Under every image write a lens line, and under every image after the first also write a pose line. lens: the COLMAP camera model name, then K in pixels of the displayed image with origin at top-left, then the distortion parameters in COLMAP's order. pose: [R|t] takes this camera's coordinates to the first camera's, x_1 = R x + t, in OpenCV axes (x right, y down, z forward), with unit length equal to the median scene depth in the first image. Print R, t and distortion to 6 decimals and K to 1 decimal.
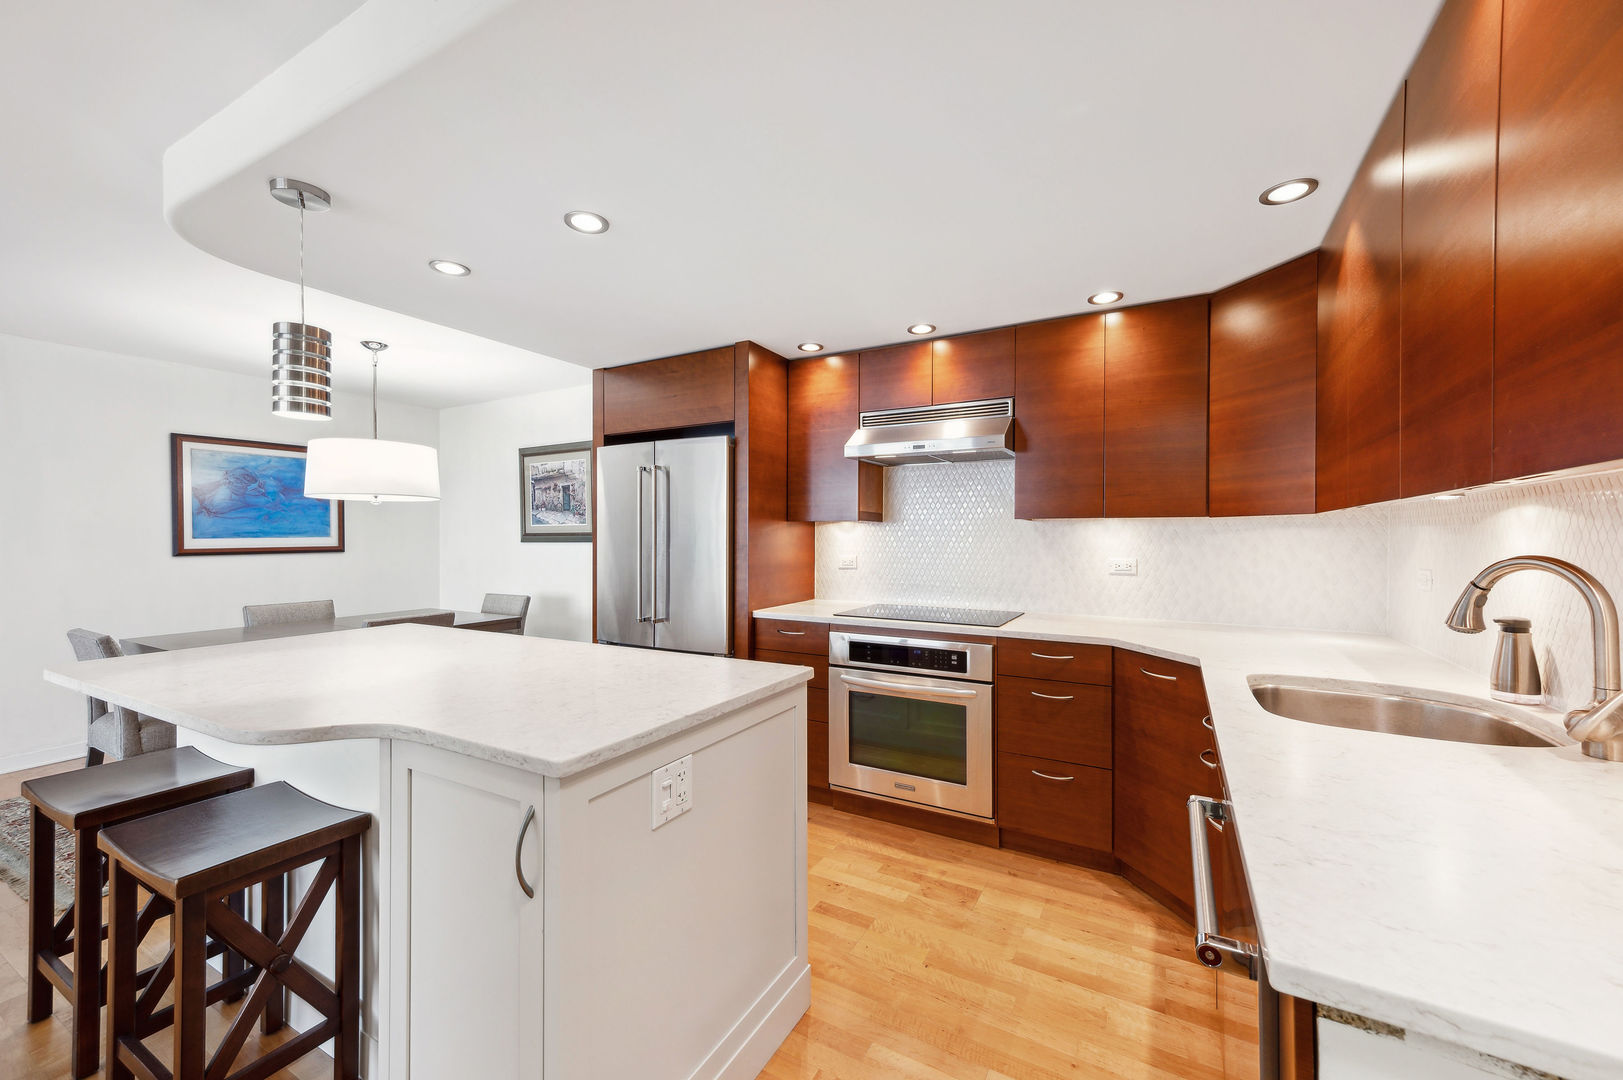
lens RADIAL K [[634.9, 0, 813.2], [0, 634.9, 534.3], [0, 0, 1]] dist [0.015818, -0.000253]
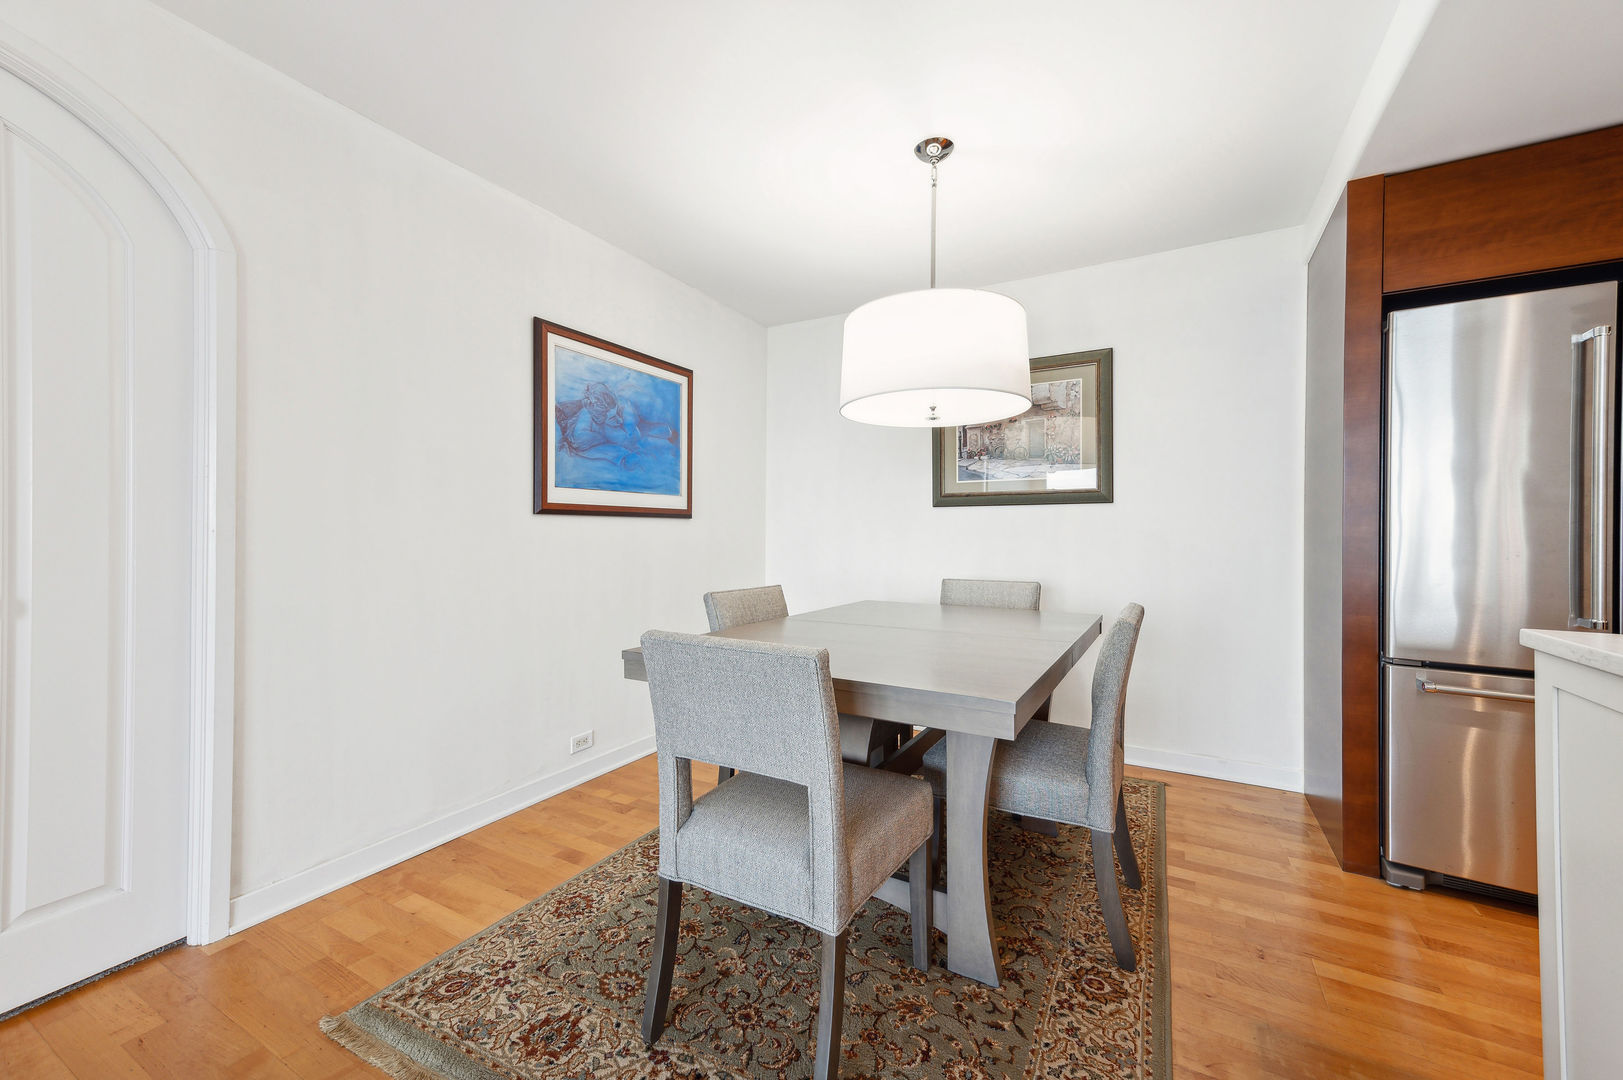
lens RADIAL K [[634.9, 0, 813.2], [0, 634.9, 534.3], [0, 0, 1]] dist [0.015818, -0.000253]
pose [[0.999955, 0.005581, 0.007627, -0.720431], [-0.005596, 0.999982, 0.002016, 0.050478], [-0.007616, -0.002058, 0.999969, 0.375122]]
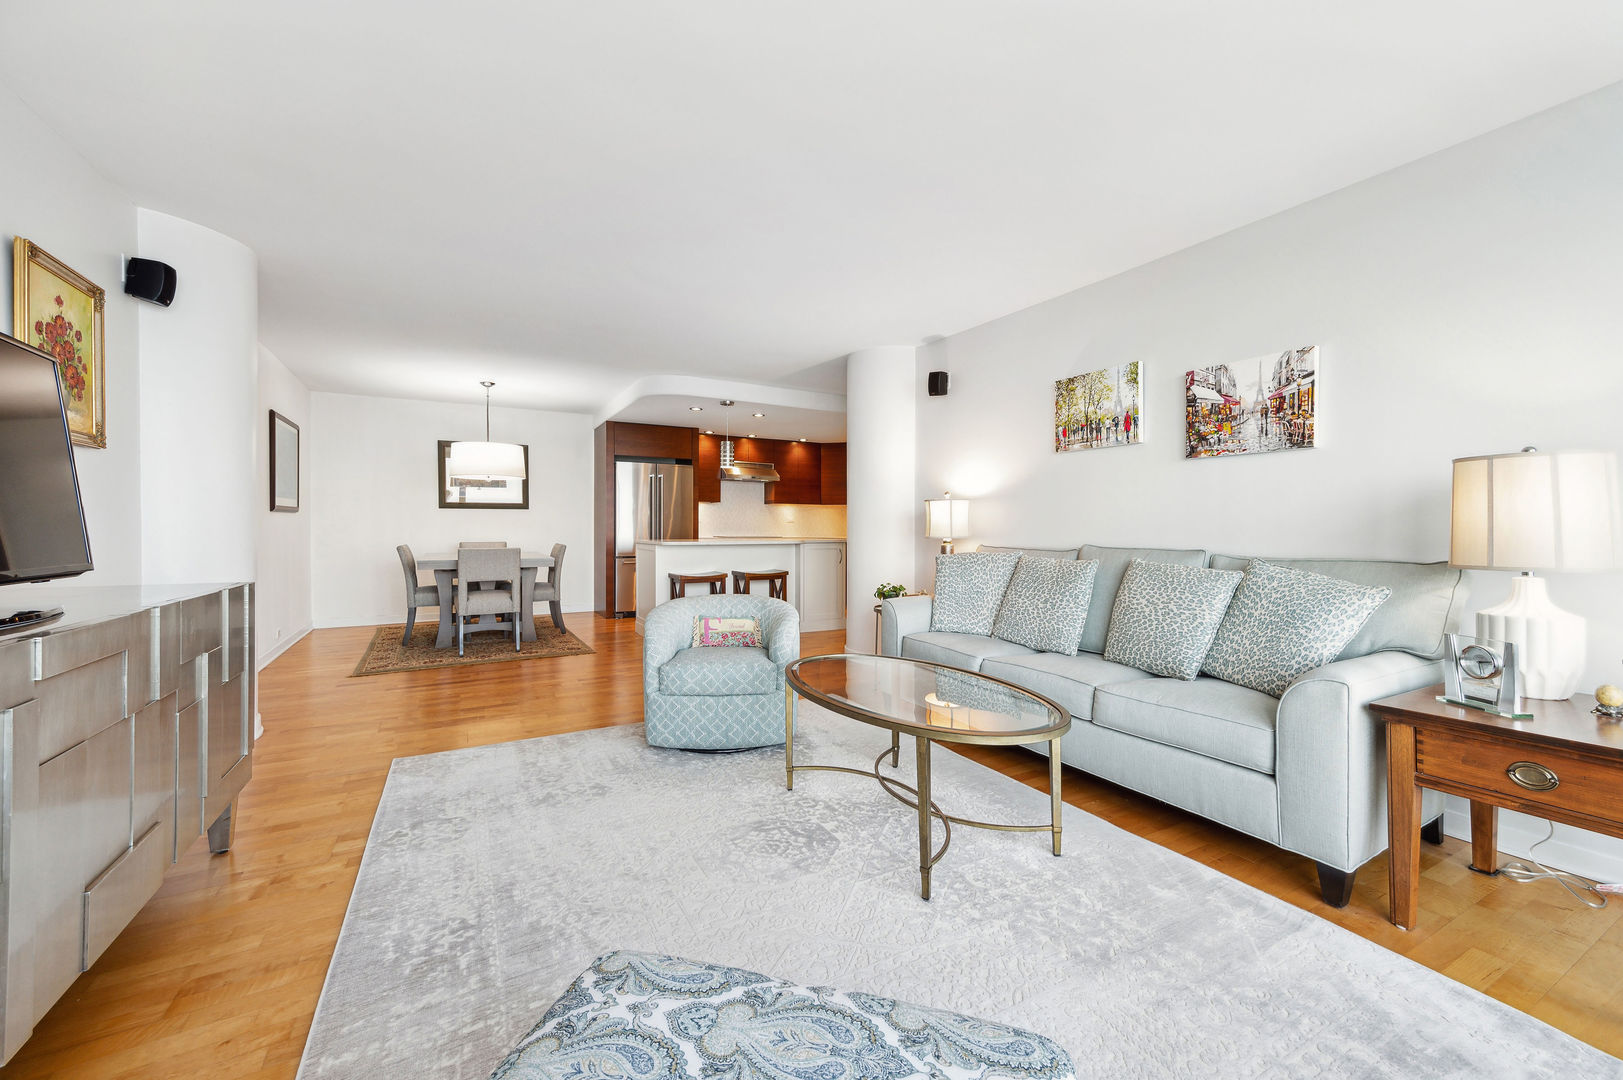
lens RADIAL K [[634.9, 0, 813.2], [0, 634.9, 534.3], [0, 0, 1]] dist [0.015818, -0.000253]
pose [[0.514296, -0.006963, 0.857584, -1.490822], [-0.005151, 0.999924, 0.011207, 0.059738], [-0.857597, -0.010181, 0.514221, -0.495537]]
